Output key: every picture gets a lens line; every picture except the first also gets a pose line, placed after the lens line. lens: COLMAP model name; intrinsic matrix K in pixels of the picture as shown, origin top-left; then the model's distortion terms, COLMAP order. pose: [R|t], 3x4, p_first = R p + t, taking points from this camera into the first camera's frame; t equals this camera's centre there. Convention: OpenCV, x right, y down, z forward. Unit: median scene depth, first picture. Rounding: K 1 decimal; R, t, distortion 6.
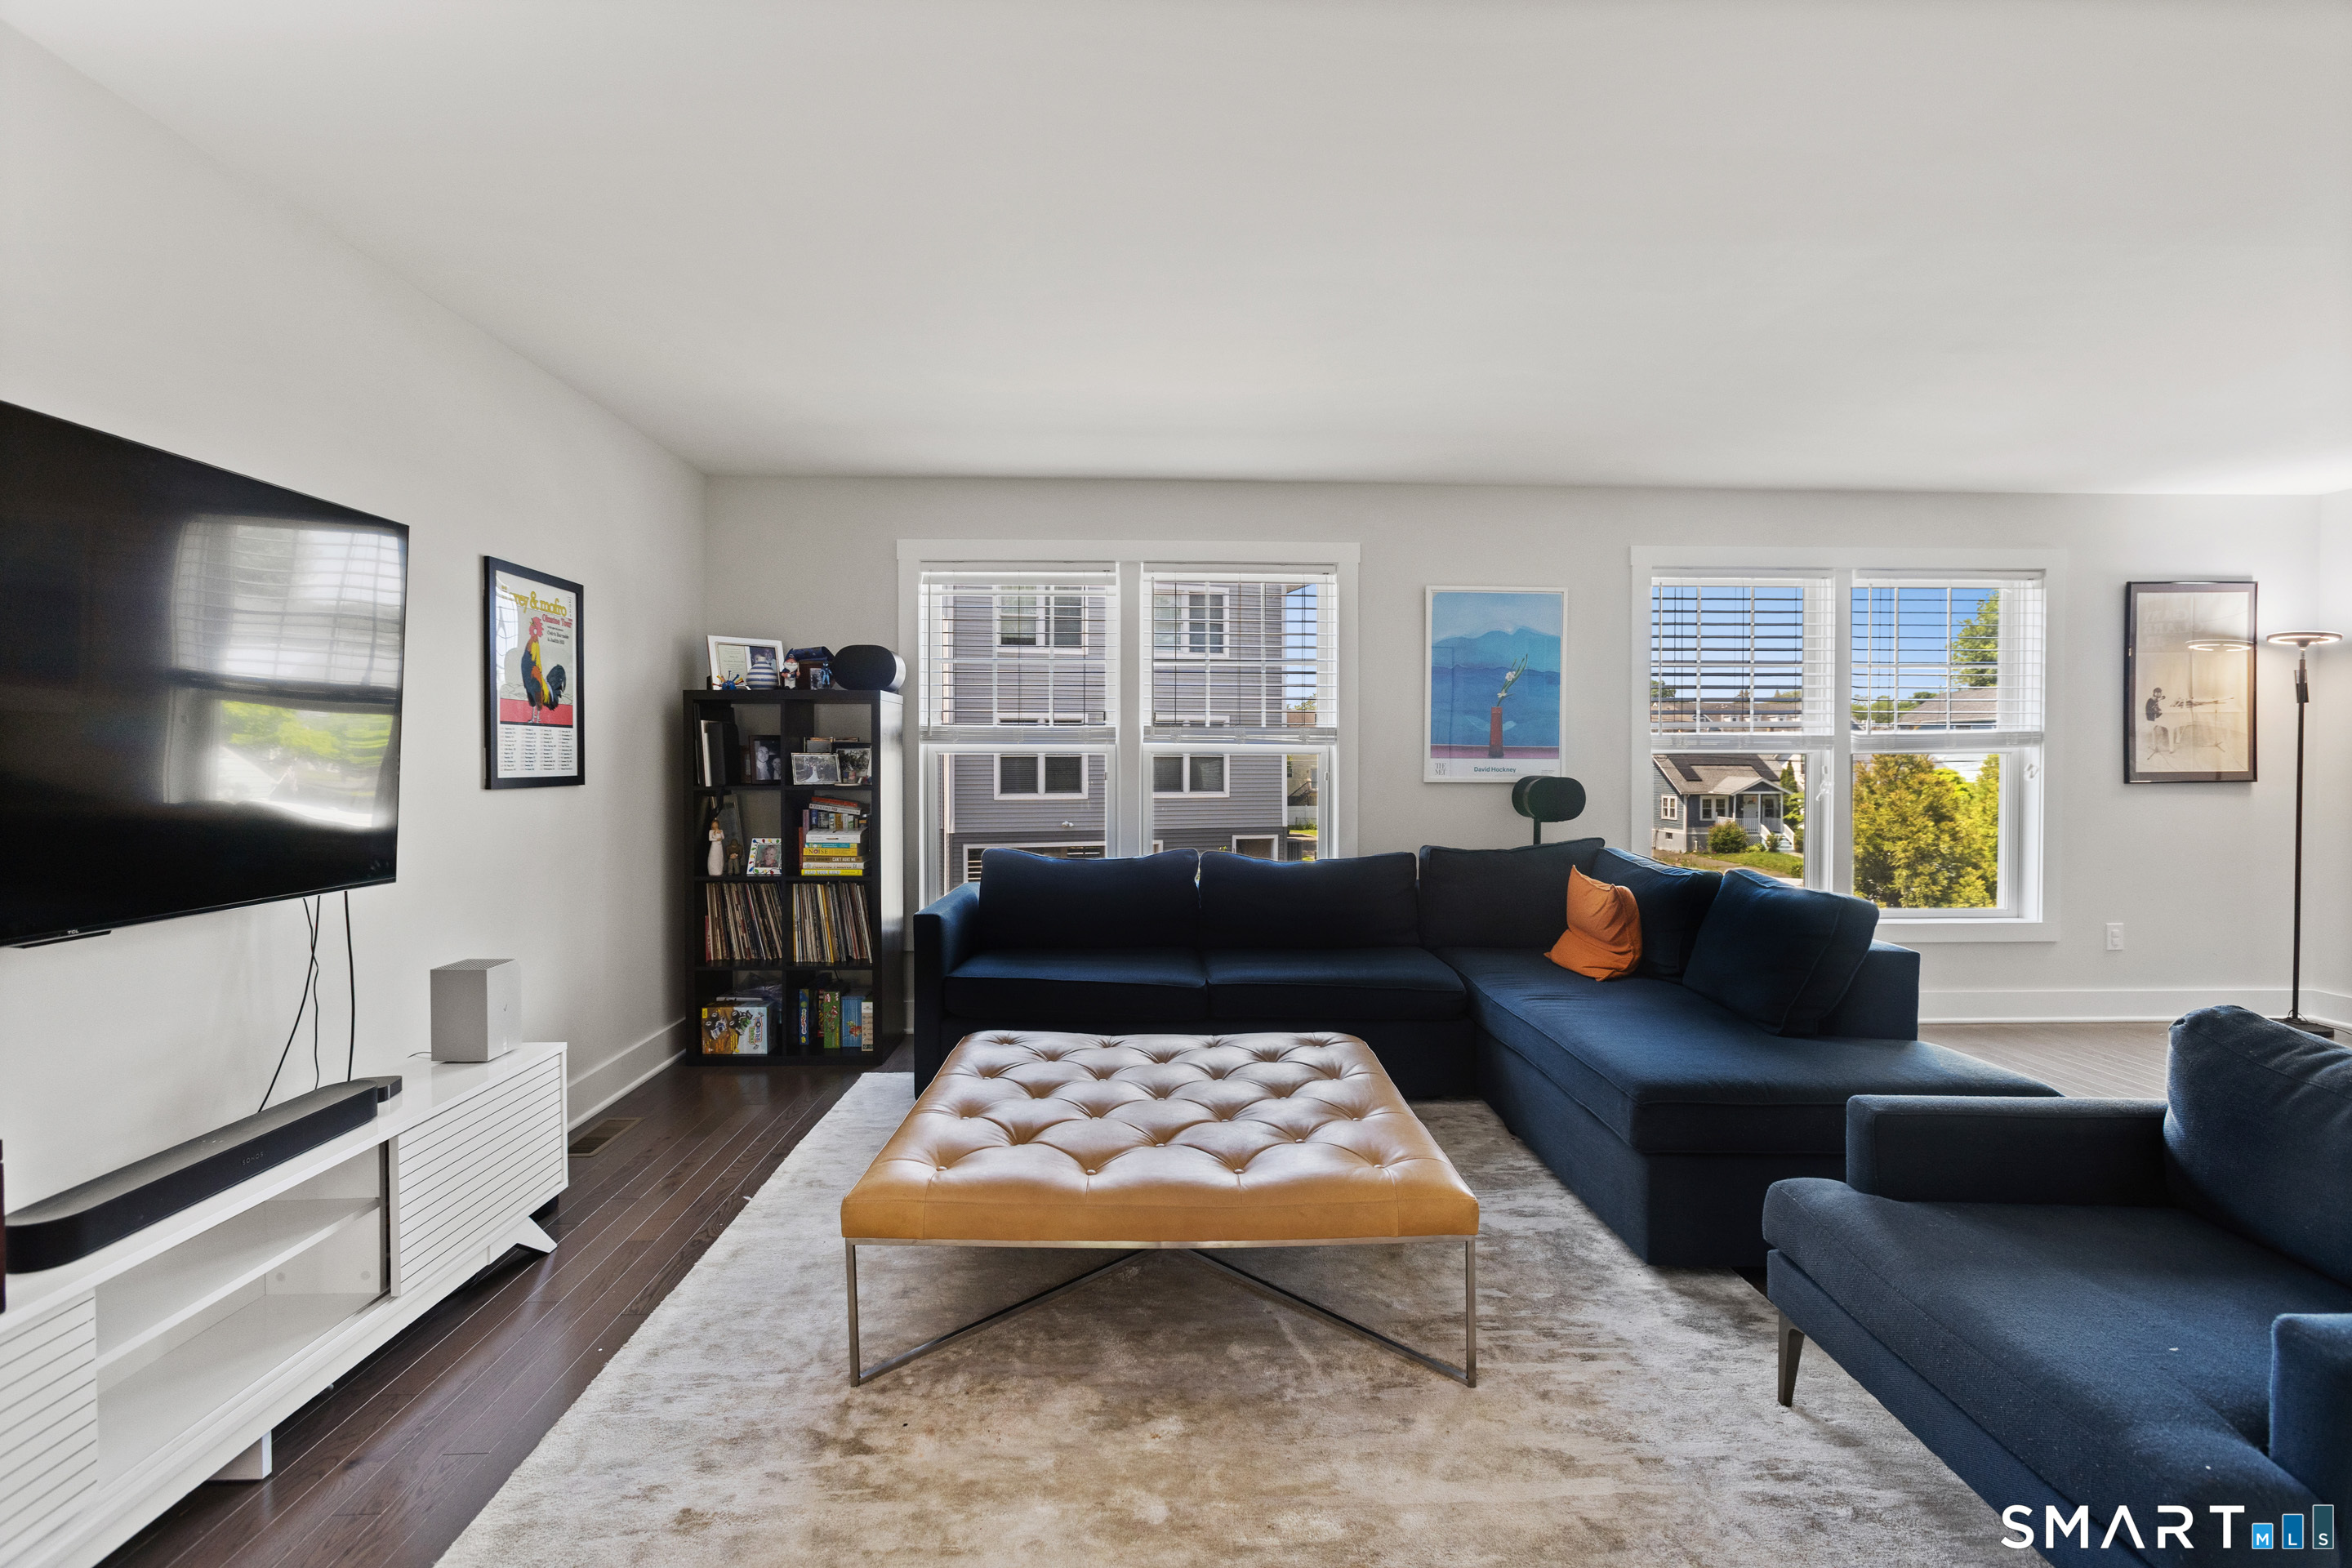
lens RADIAL K [[1051.5, 0, 1172.2], [0, 1051.5, 768.7], [0, 0, 1]] dist [0.001128, 0.001312]
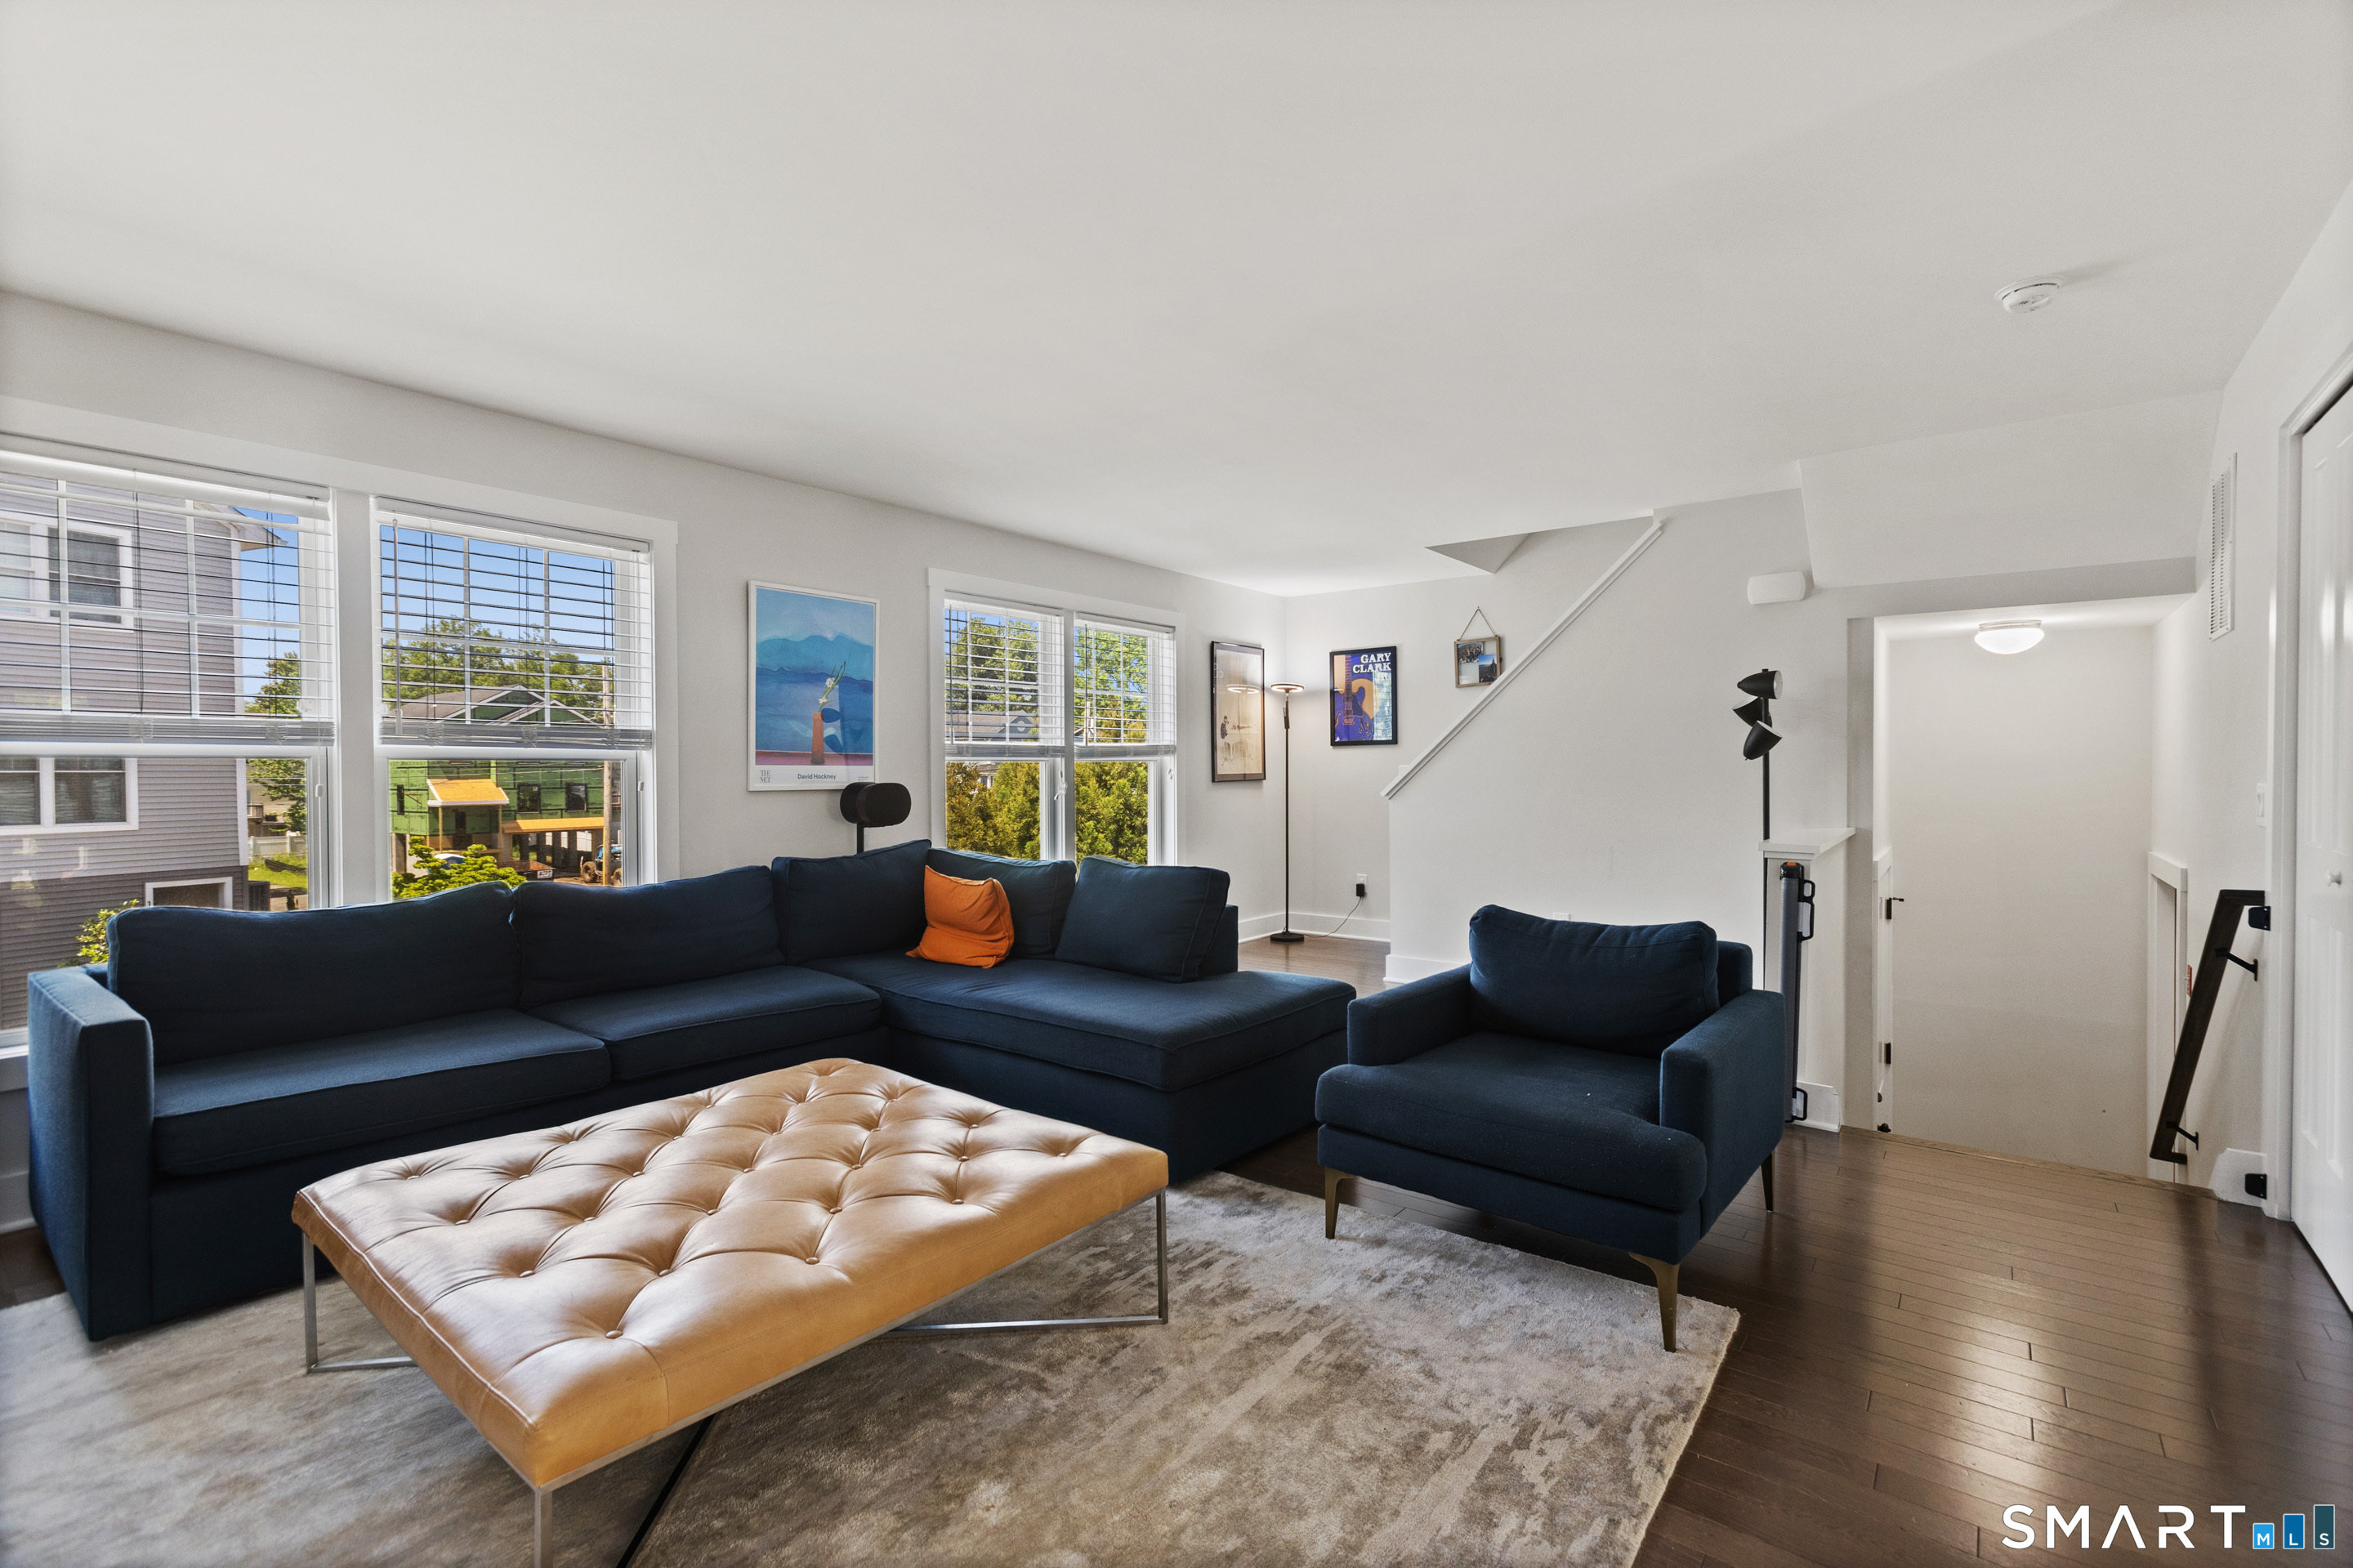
lens RADIAL K [[1057.8, 0, 1180.2], [0, 1057.8, 777.6], [0, 0, 1]] dist [-0.001130, 0.000897]
pose [[0.643615, -0.011249, 0.765266, -0.249411], [0.014252, 0.999895, 0.002711, 0.003991], [-0.765216, 0.009162, 0.643708, 0.119128]]
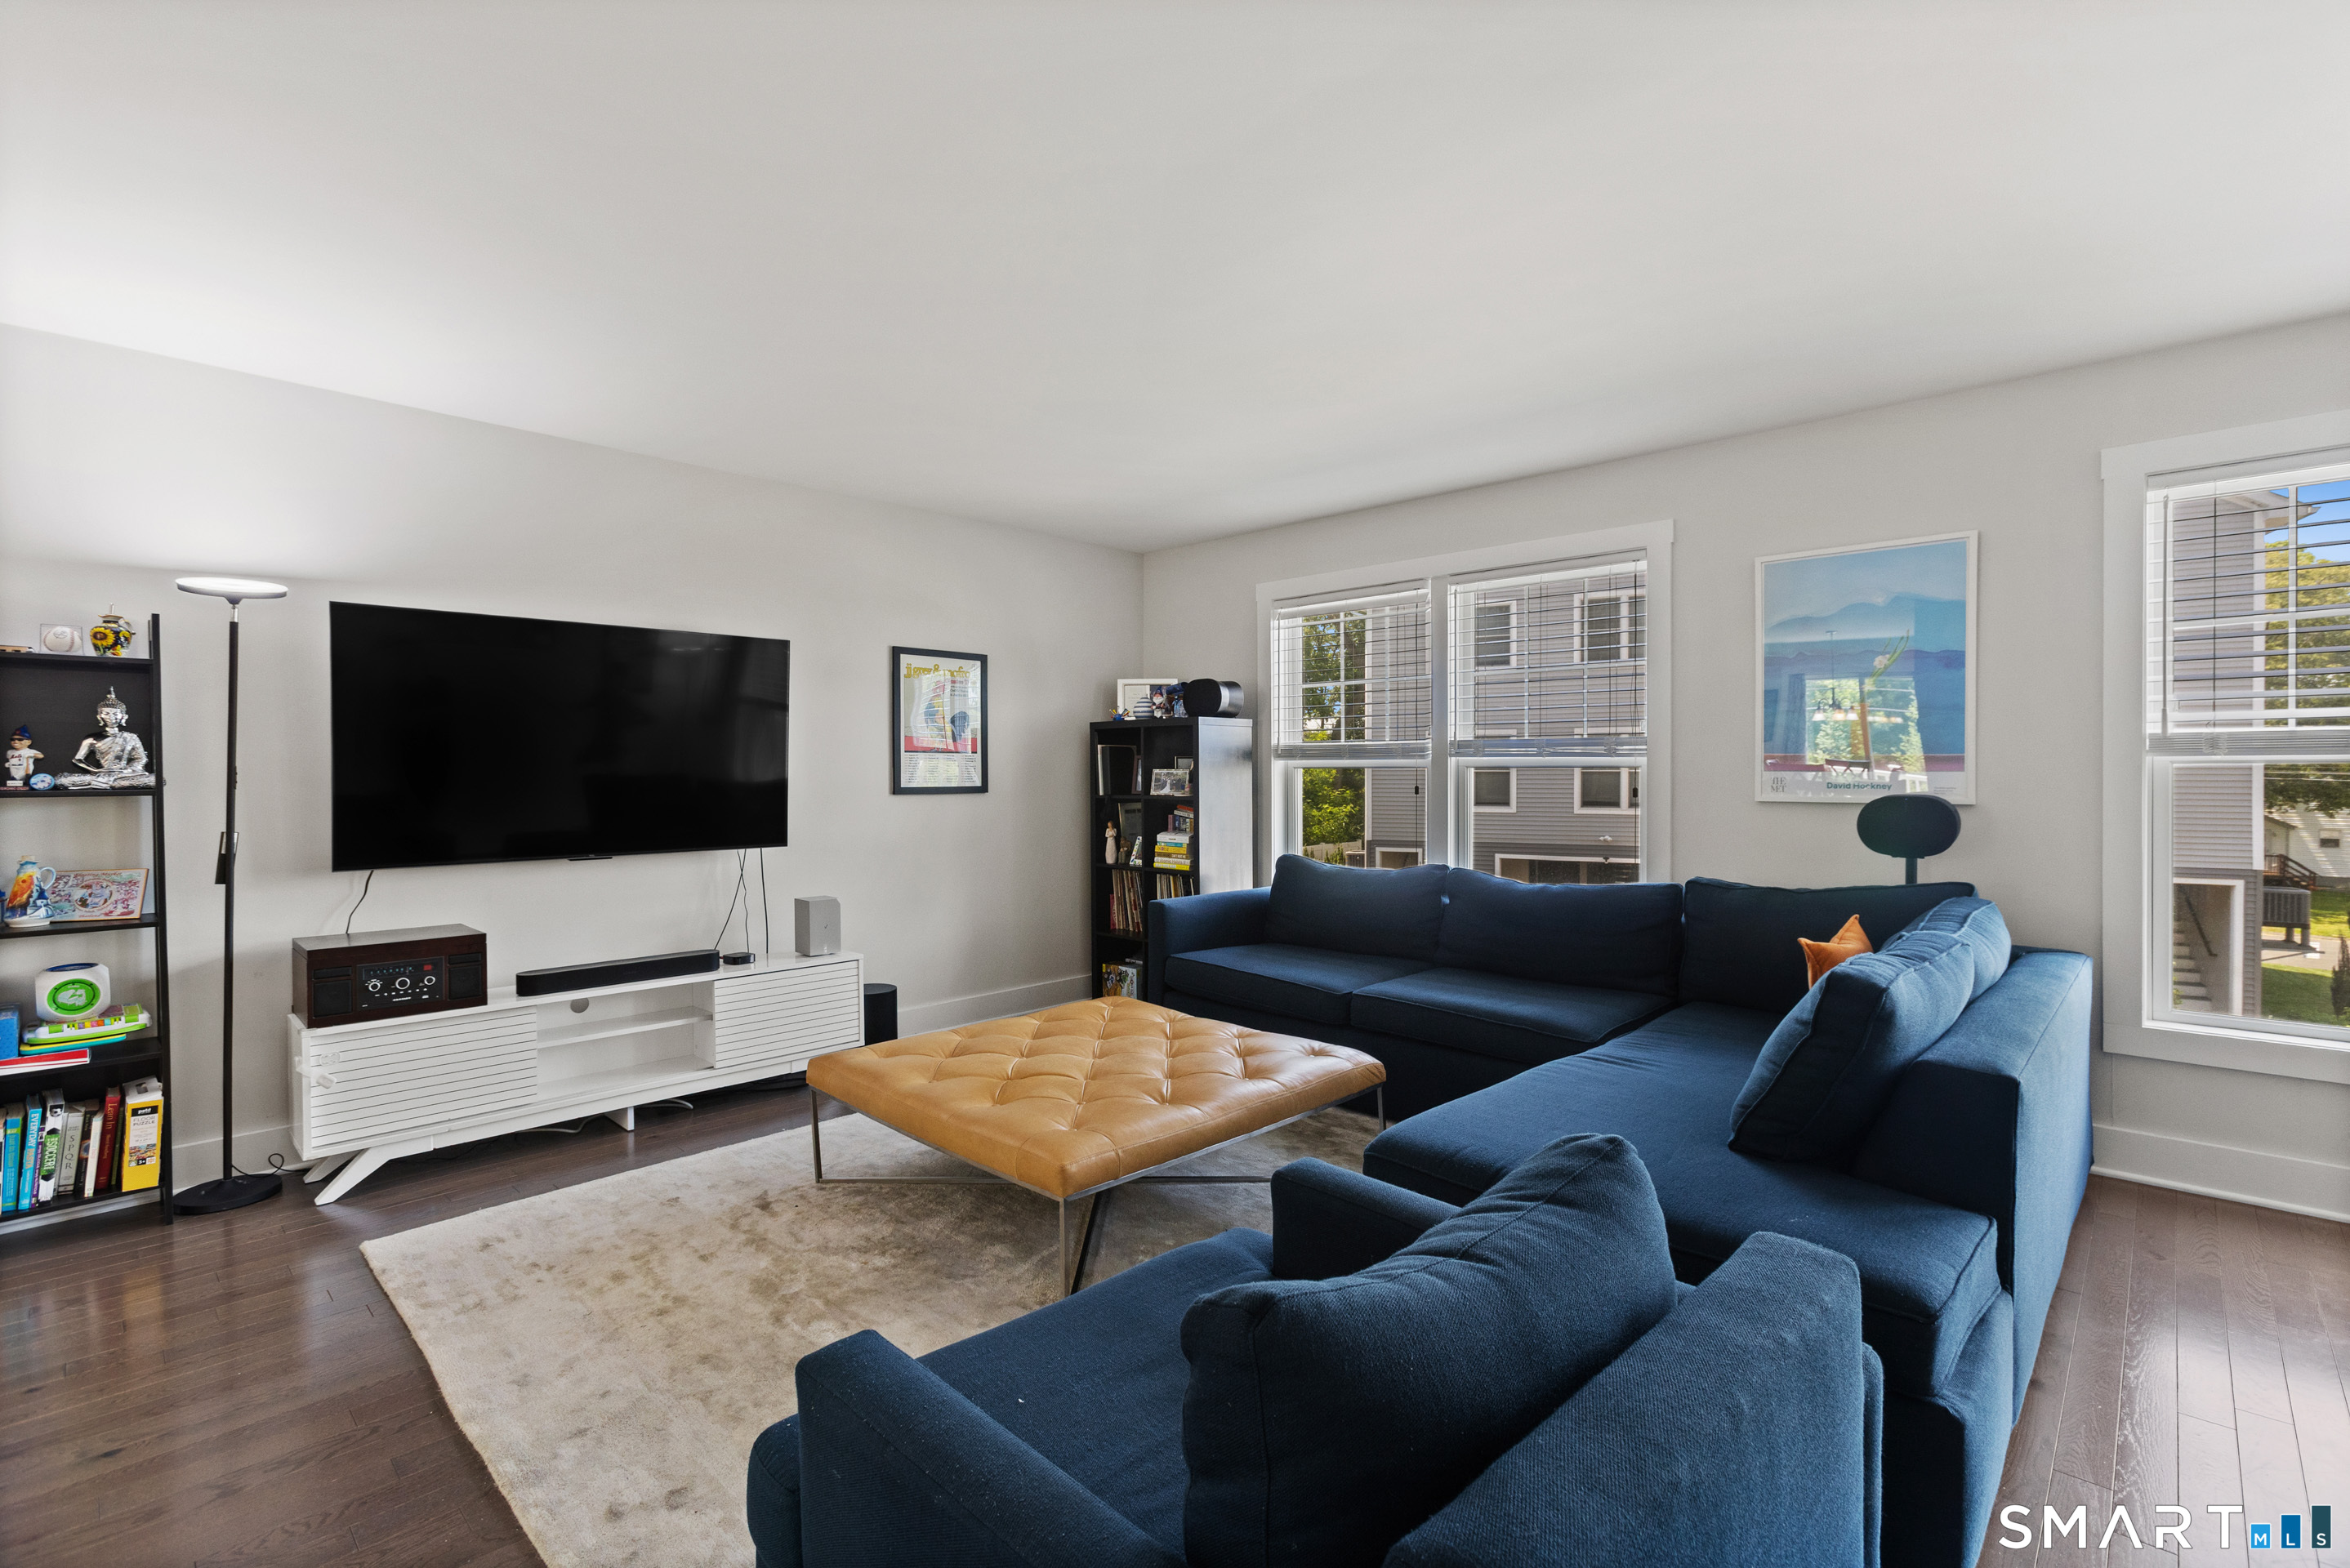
lens RADIAL K [[1056.3, 0, 1178.6], [0, 1056.3, 777.6], [0, 0, 1]] dist [-0.001130, 0.000897]
pose [[0.706085, 0.001147, -0.708127, 0.543893], [-0.003777, 0.999991, -0.002147, -0.002610], [0.708117, 0.004191, 0.706082, 0.130422]]
